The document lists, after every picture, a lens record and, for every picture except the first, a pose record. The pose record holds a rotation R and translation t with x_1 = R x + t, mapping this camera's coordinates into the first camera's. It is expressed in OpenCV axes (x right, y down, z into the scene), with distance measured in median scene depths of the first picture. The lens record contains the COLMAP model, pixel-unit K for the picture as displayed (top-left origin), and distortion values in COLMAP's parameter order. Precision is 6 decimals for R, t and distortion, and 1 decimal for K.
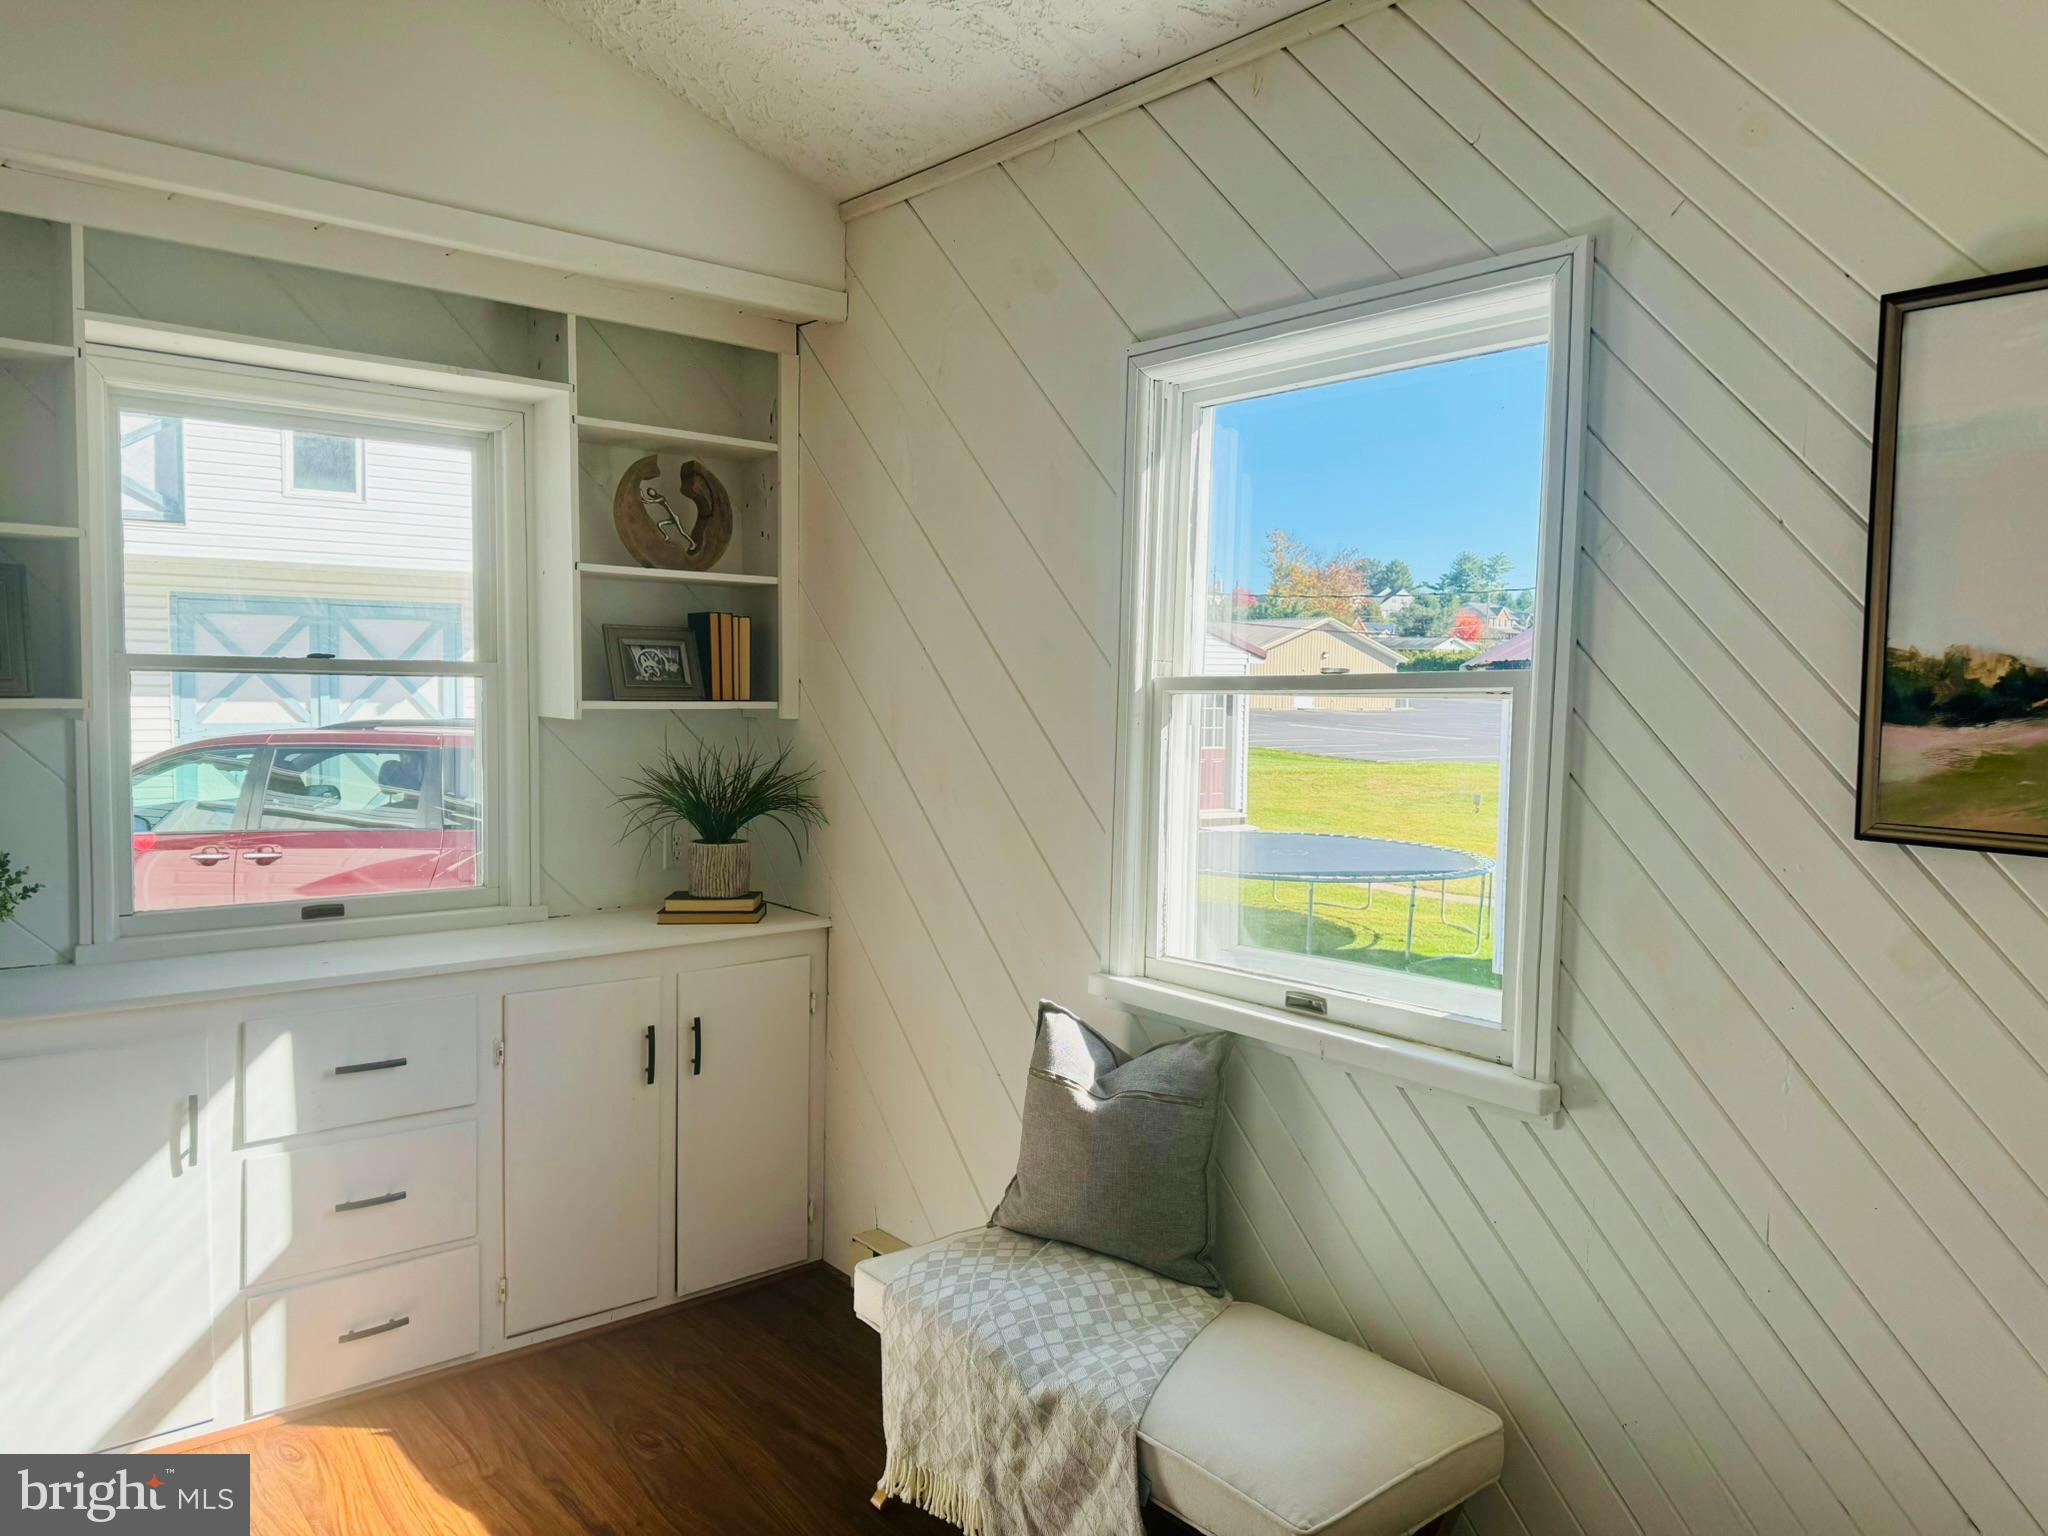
lens RADIAL K [[1417.7, 0, 1023.4], [0, 1417.7, 782.0], [0, 0, 1]] dist [0.086826, -0.113868]
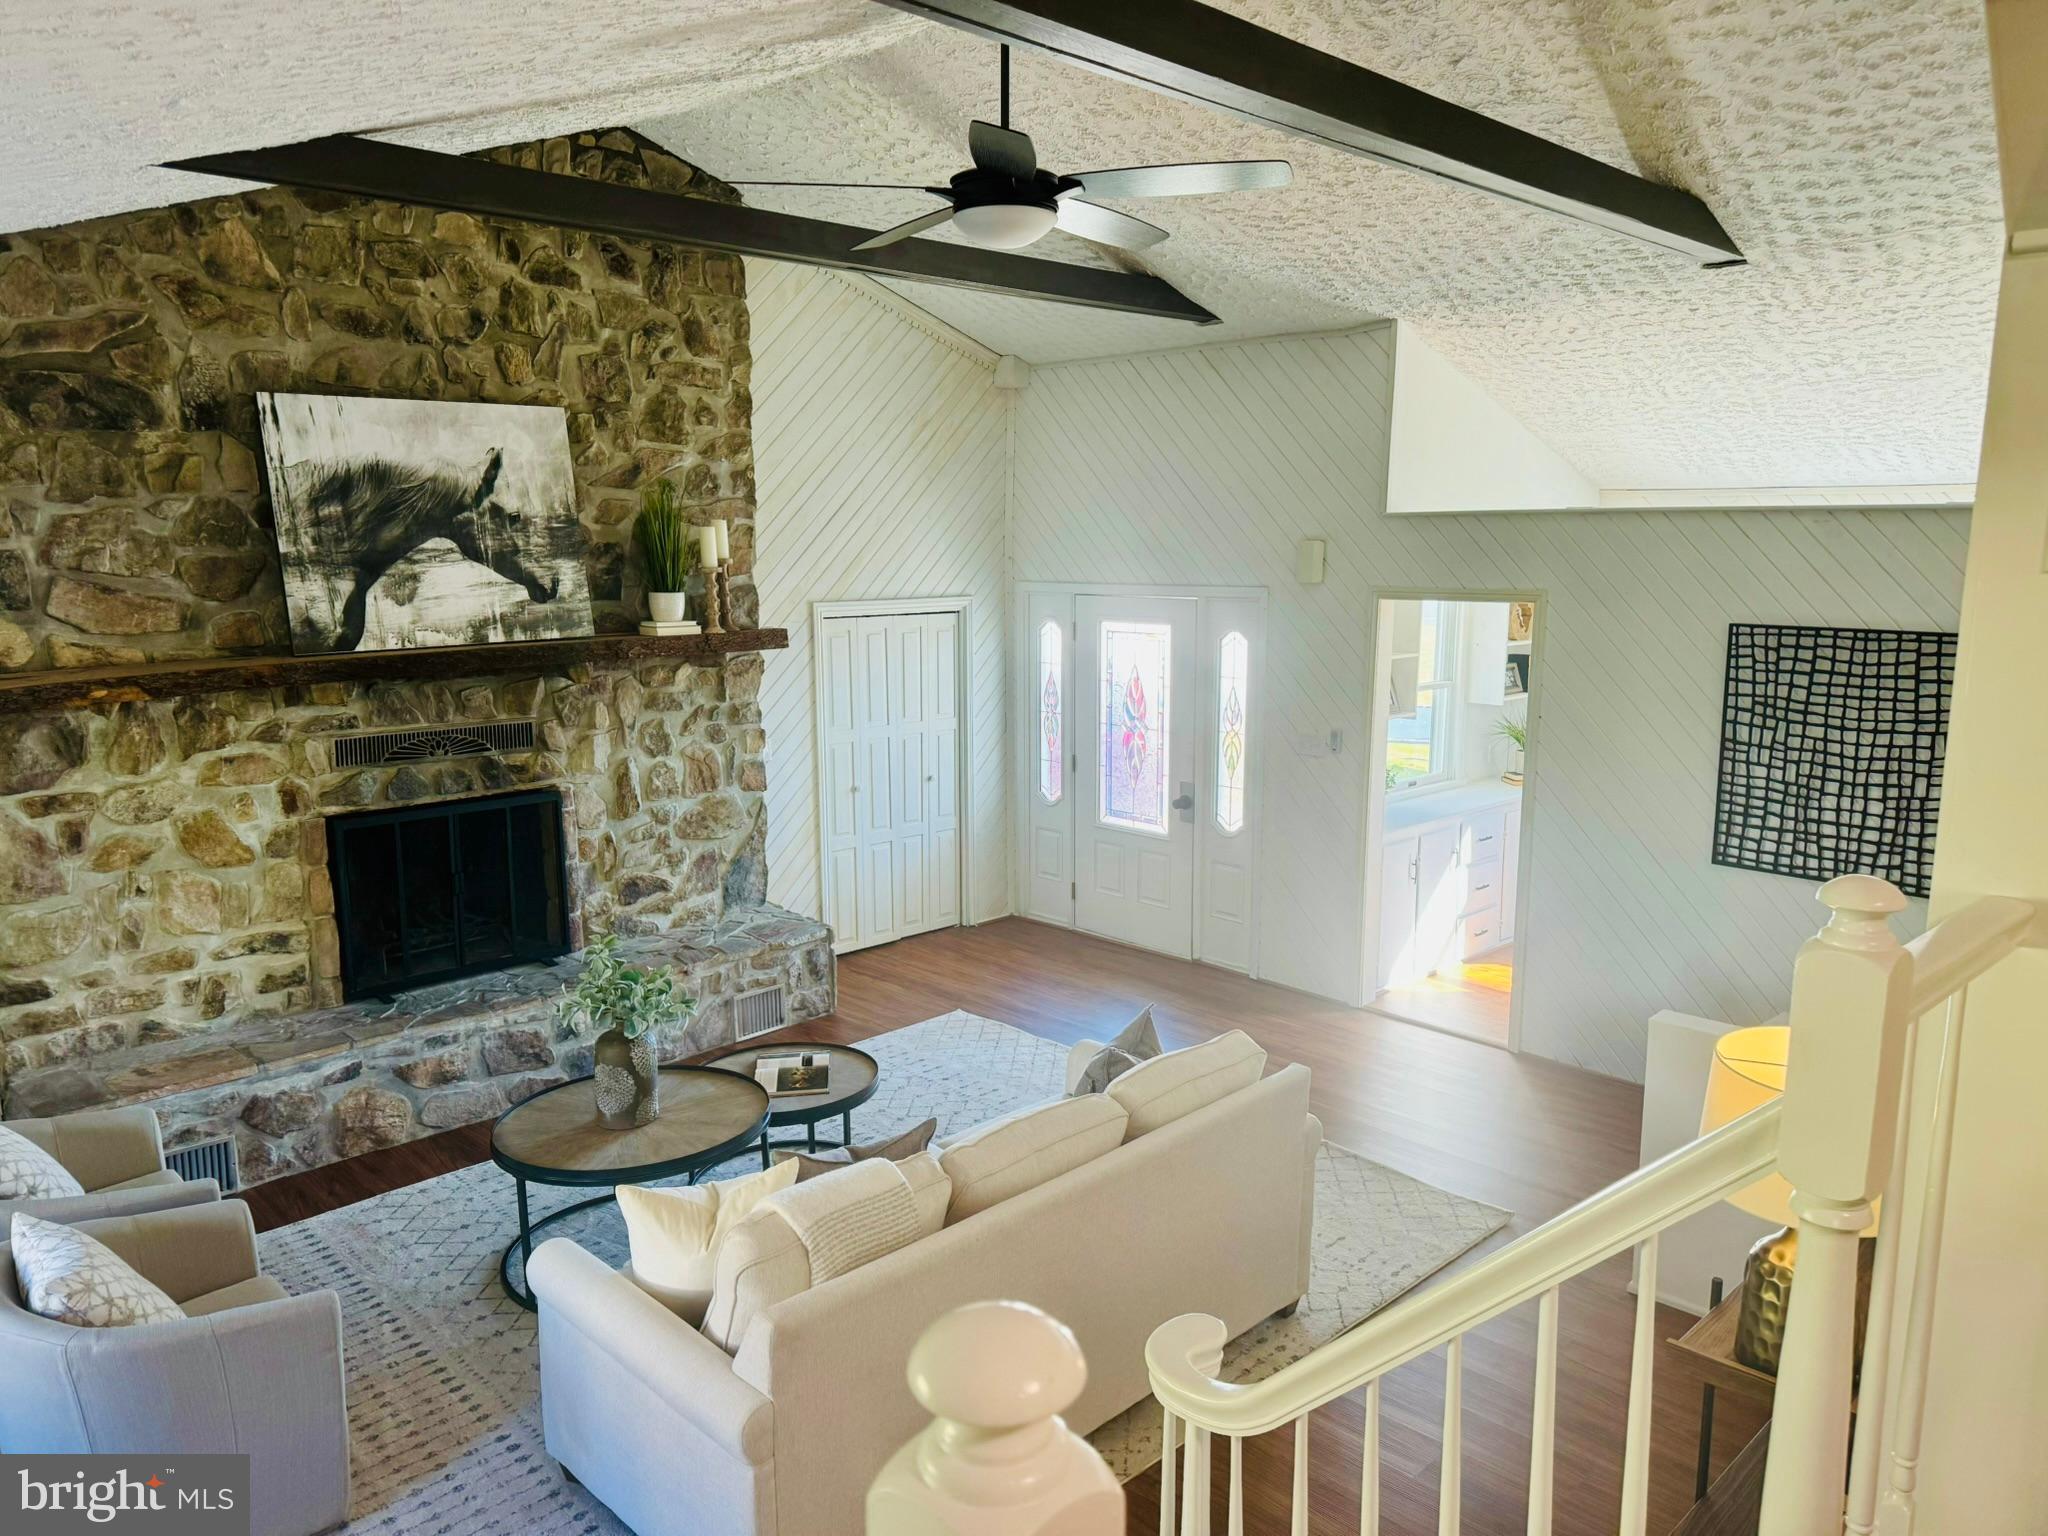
lens RADIAL K [[1417.7, 0, 1023.4], [0, 1417.7, 782.0], [0, 0, 1]] dist [0.086826, -0.113868]
pose [[0.996018, -0.031049, 0.083572, -1.657352], [0.022012, 0.994019, 0.106964, -0.230225], [-0.086393, -0.104699, 0.990744, -1.722493]]
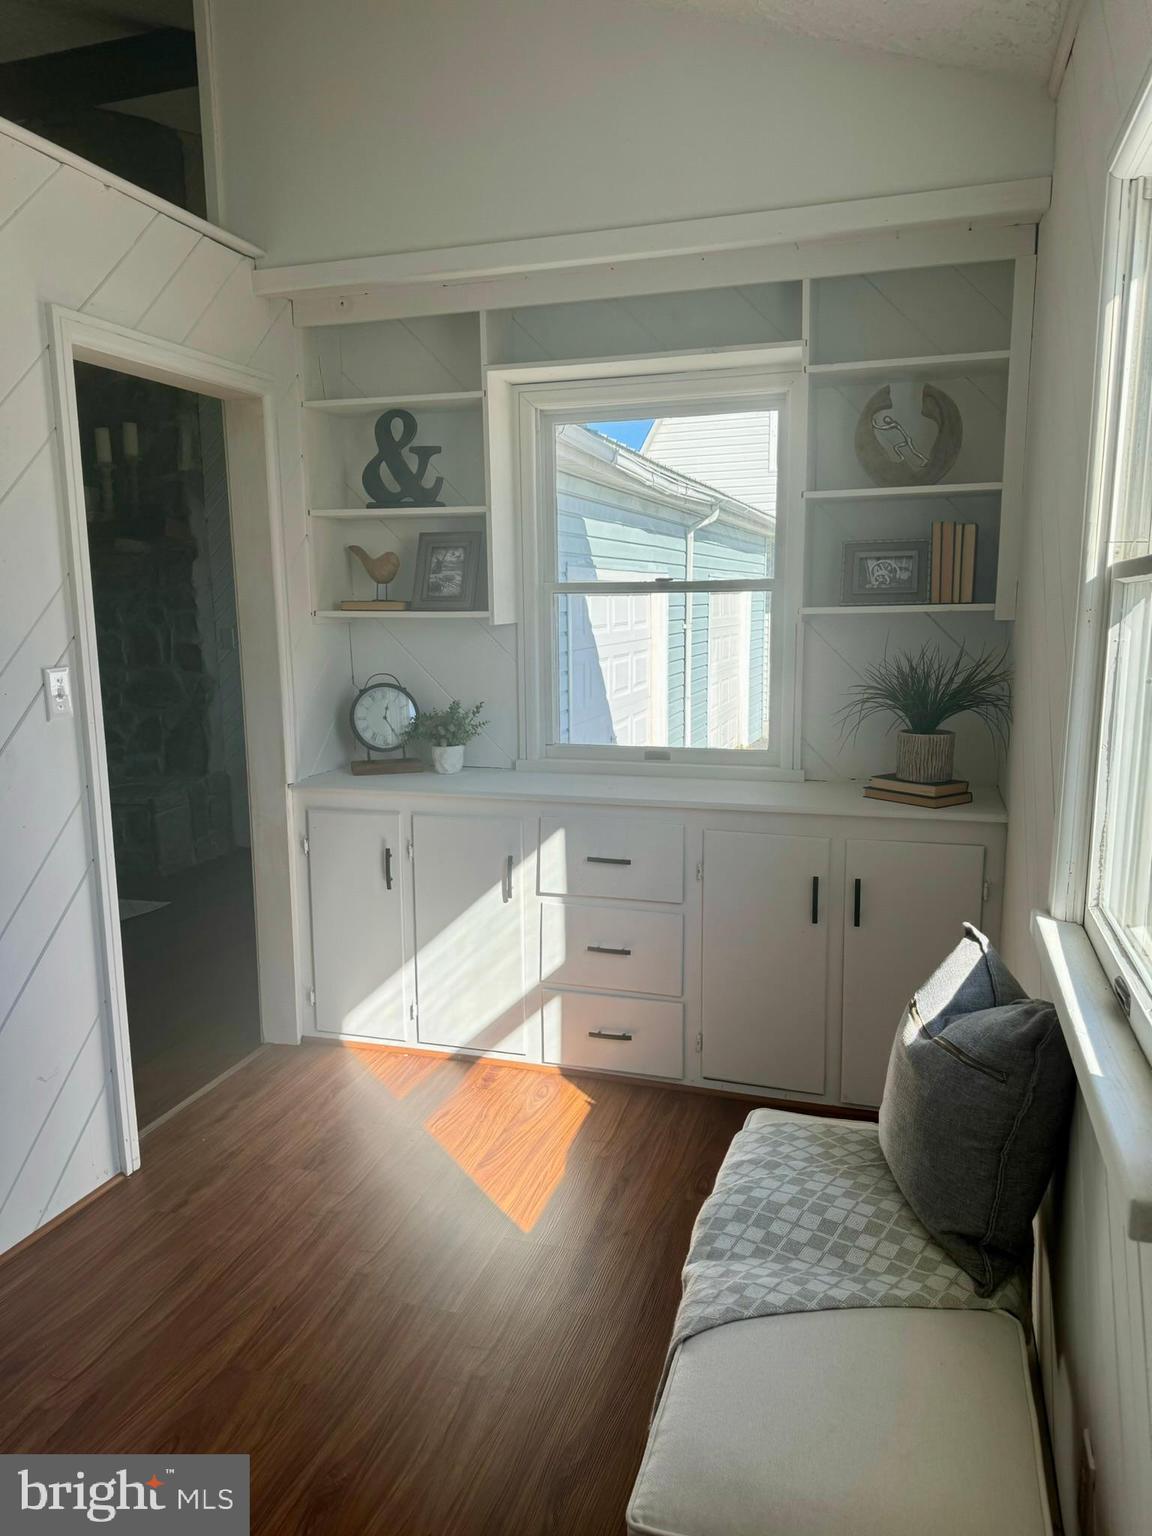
lens RADIAL K [[1073.7, 0, 567.0], [0, 1073.7, 770.8], [0, 0, 1]] dist [0.145366, -0.242254]
pose [[0.546579, 0.115915, -0.829346, 0.452974], [-0.036811, 0.992742, 0.114492, -0.019930], [0.836598, -0.032050, 0.546879, 0.384905]]
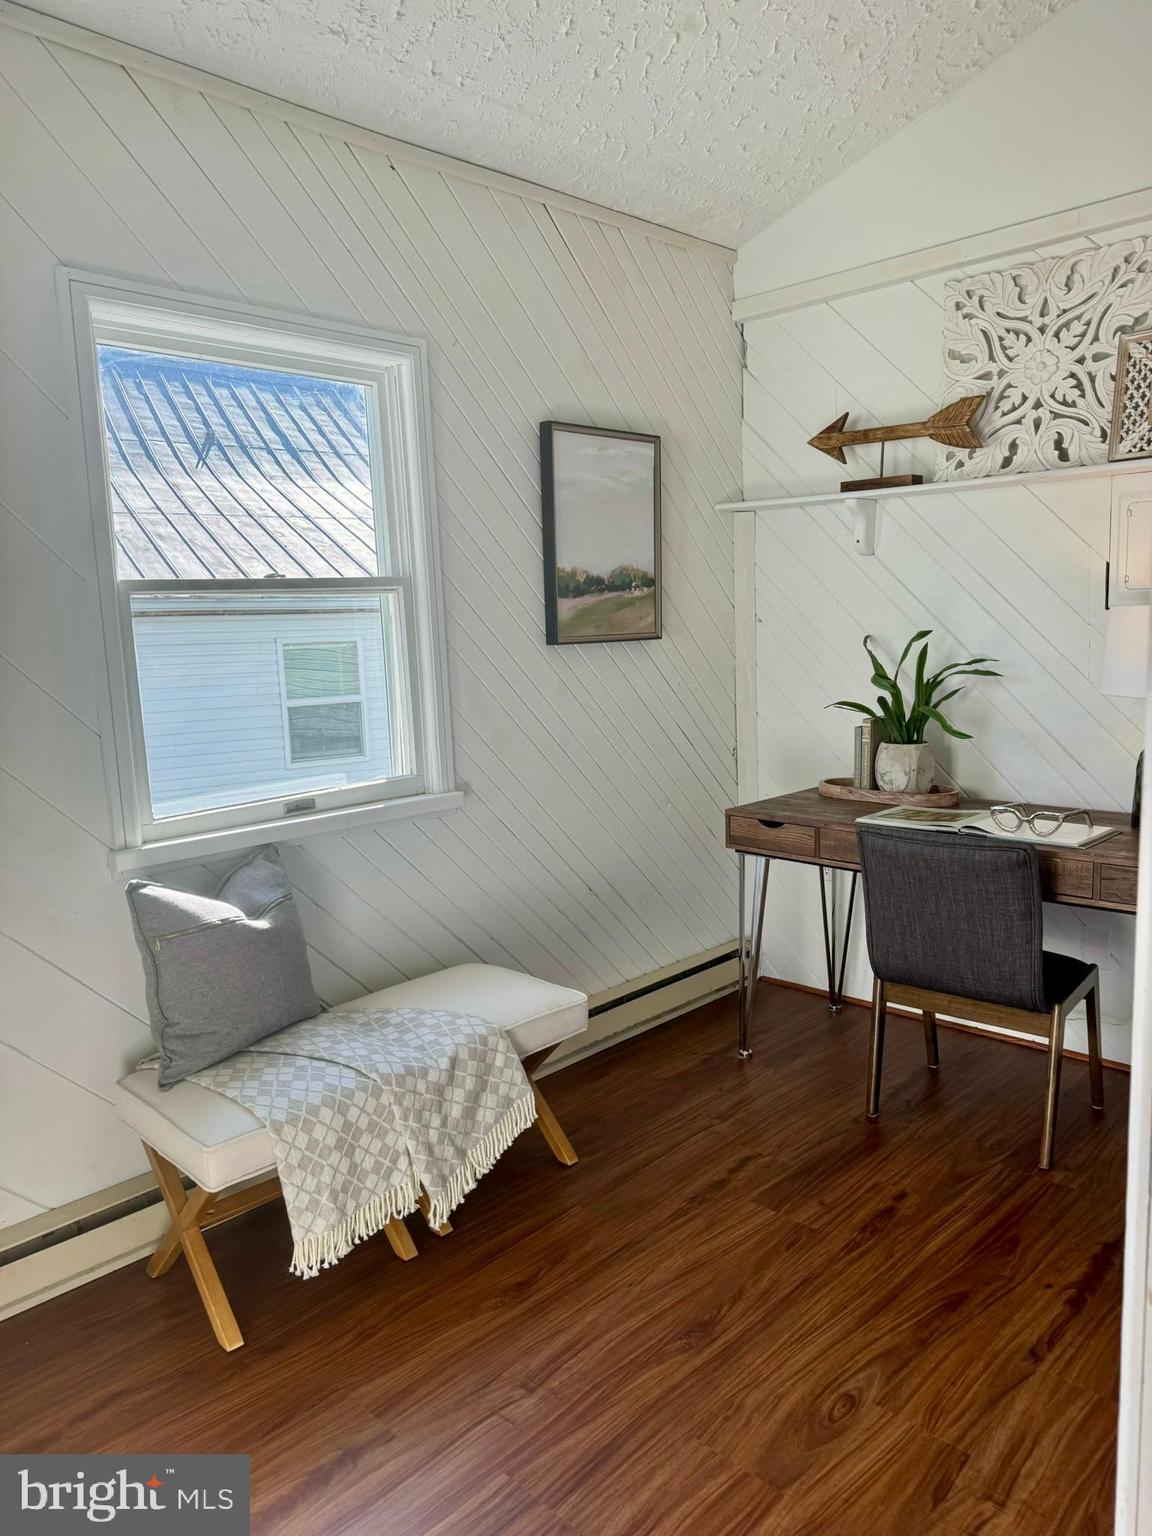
lens RADIAL K [[1093.4, 0, 575.7], [0, 1093.4, 783.7], [0, 0, 1]] dist [0.050401, -0.062211]
pose [[-0.116257, -0.150685, 0.981722, -0.825953], [0.104382, 0.981097, 0.162951, -0.018452], [-0.987719, 0.121419, -0.098330, 0.733420]]
